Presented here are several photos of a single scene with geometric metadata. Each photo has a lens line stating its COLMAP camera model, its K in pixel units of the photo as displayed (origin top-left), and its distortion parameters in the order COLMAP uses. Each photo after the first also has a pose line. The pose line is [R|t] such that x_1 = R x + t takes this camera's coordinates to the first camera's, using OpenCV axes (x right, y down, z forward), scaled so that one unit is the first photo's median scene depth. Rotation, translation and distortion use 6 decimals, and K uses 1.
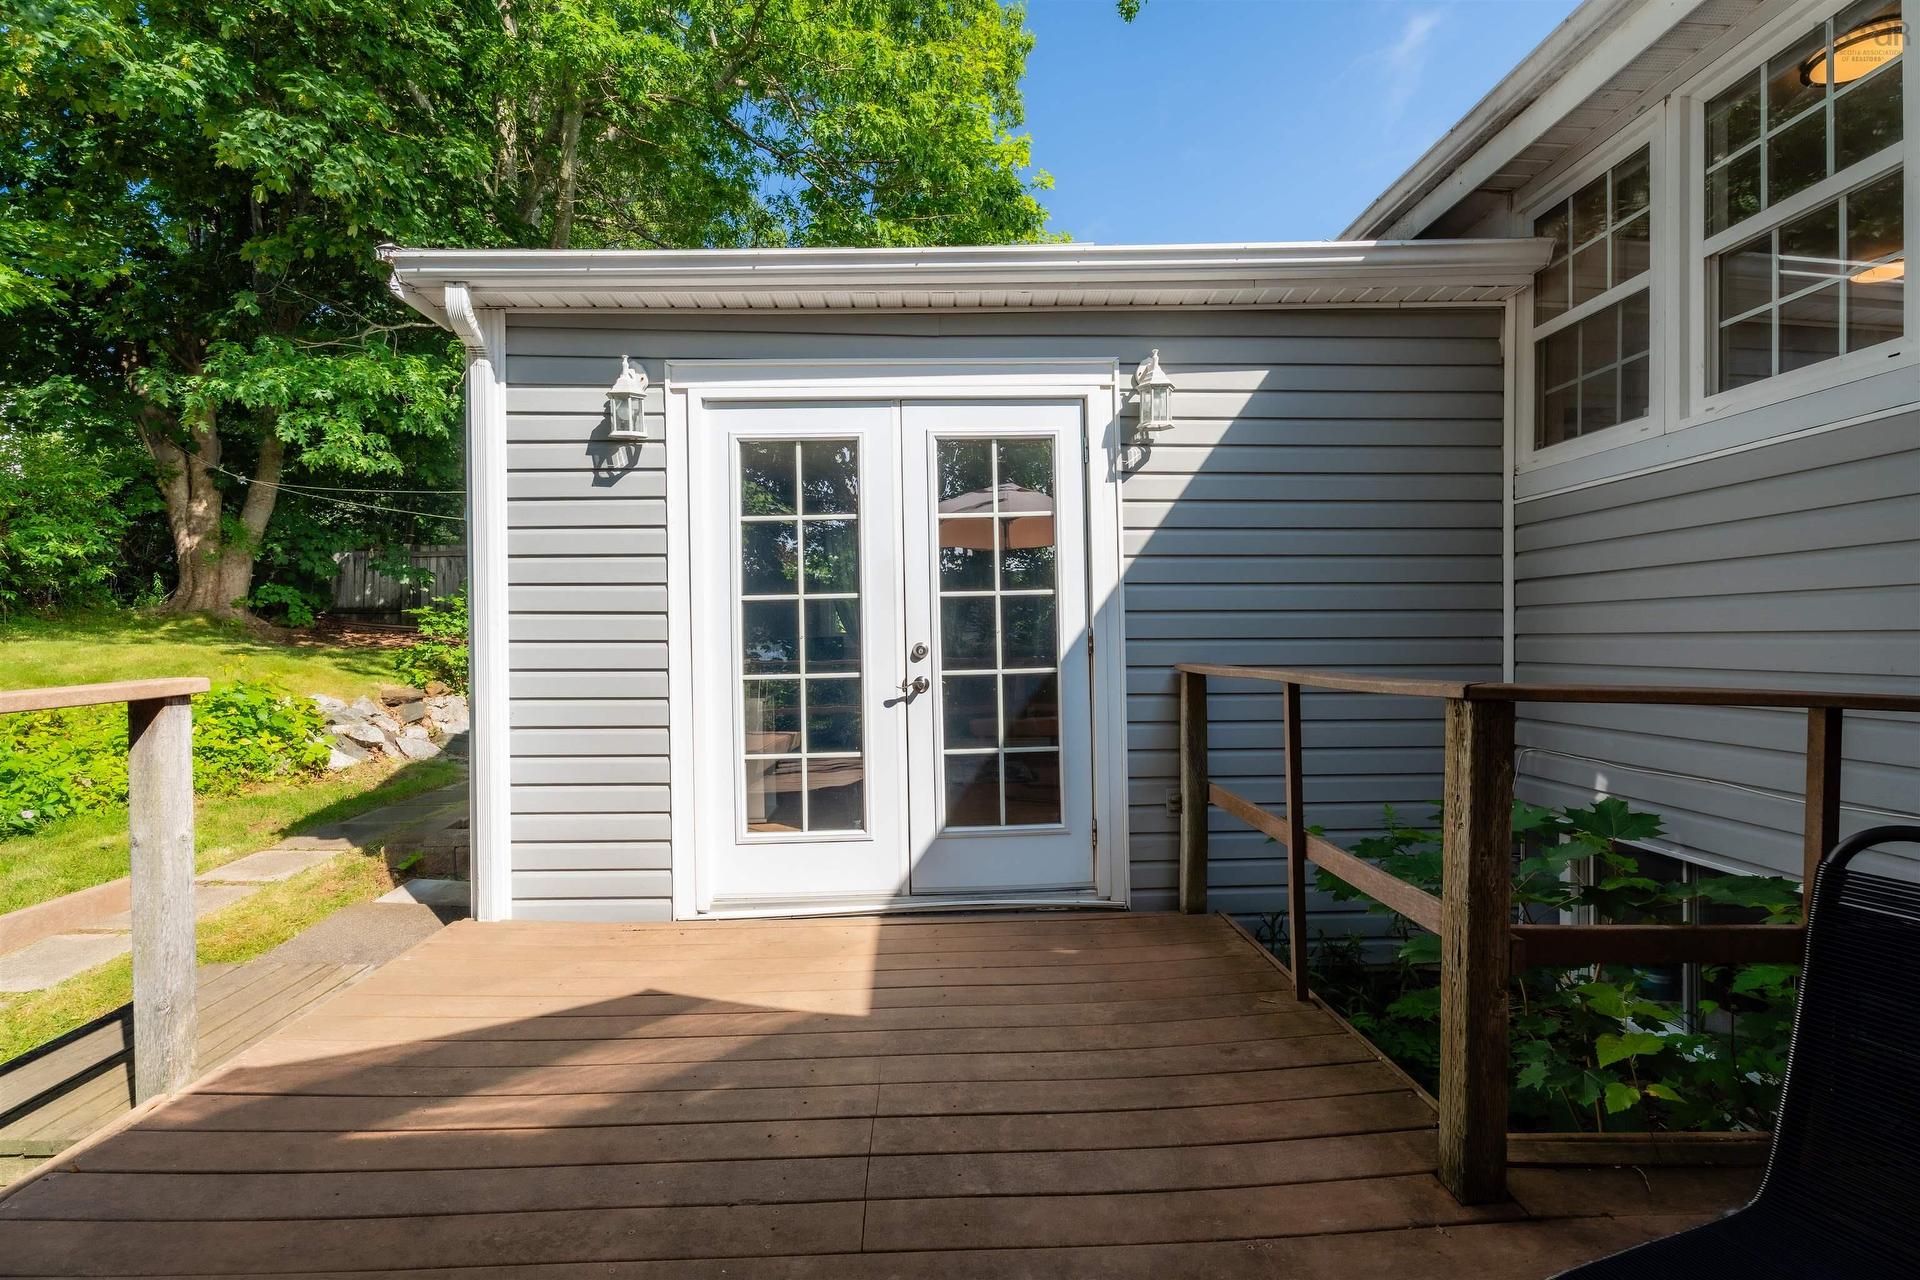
lens RADIAL K [[866.3, 0, 955.4], [0, 866.3, 637.9], [0, 0, 1]] dist [0.002415, 0.002260]
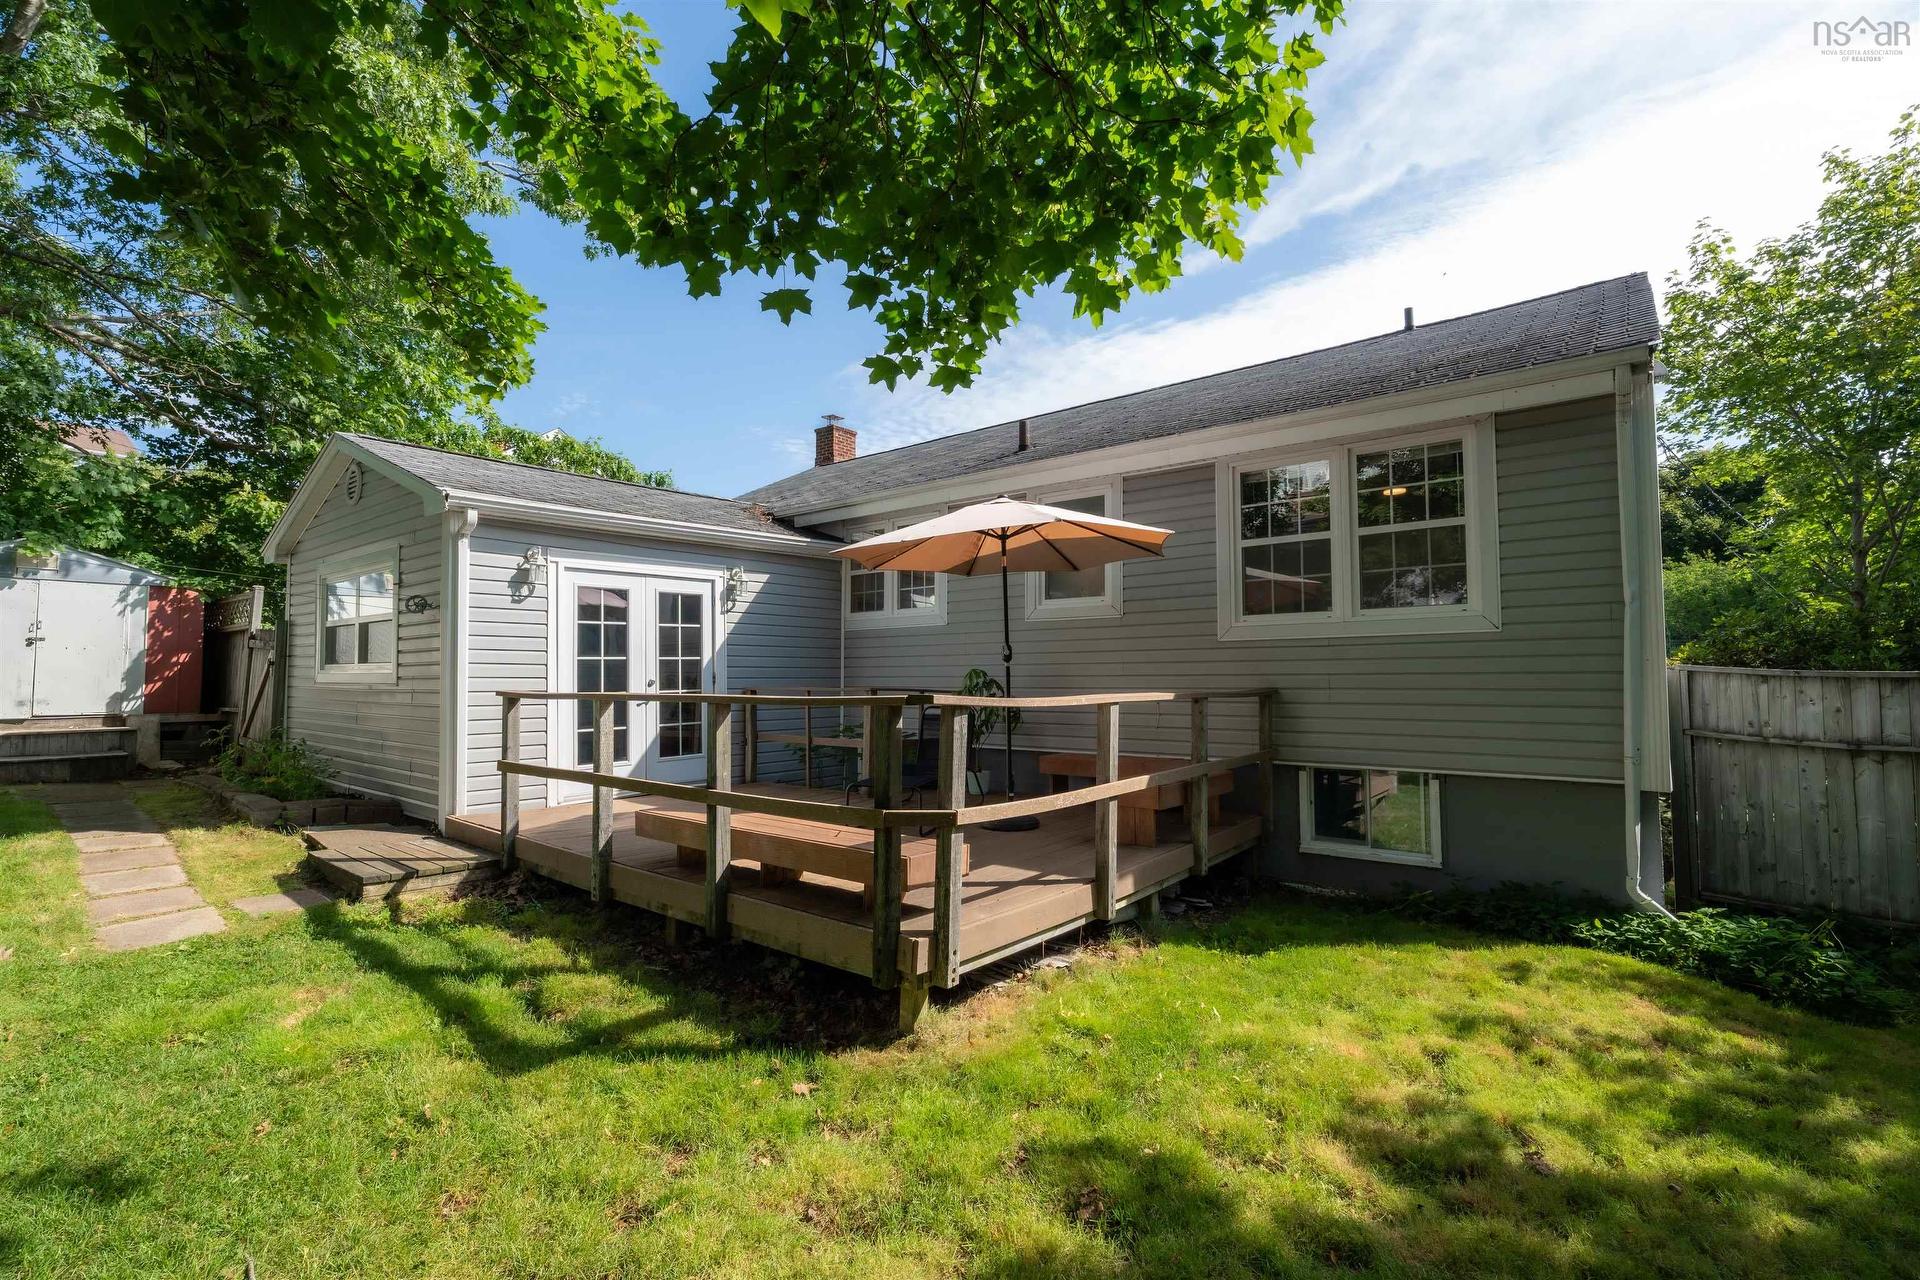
lens RADIAL K [[866.3, 0, 957.9], [0, 866.3, 640.4], [0, 0, 1]] dist [0.002415, 0.002260]
pose [[0.659414, 0.036186, 0.750909, -1.255414], [-0.008371, 0.999132, -0.040796, -0.008791], [-0.751734, 0.020615, 0.659144, -1.168411]]
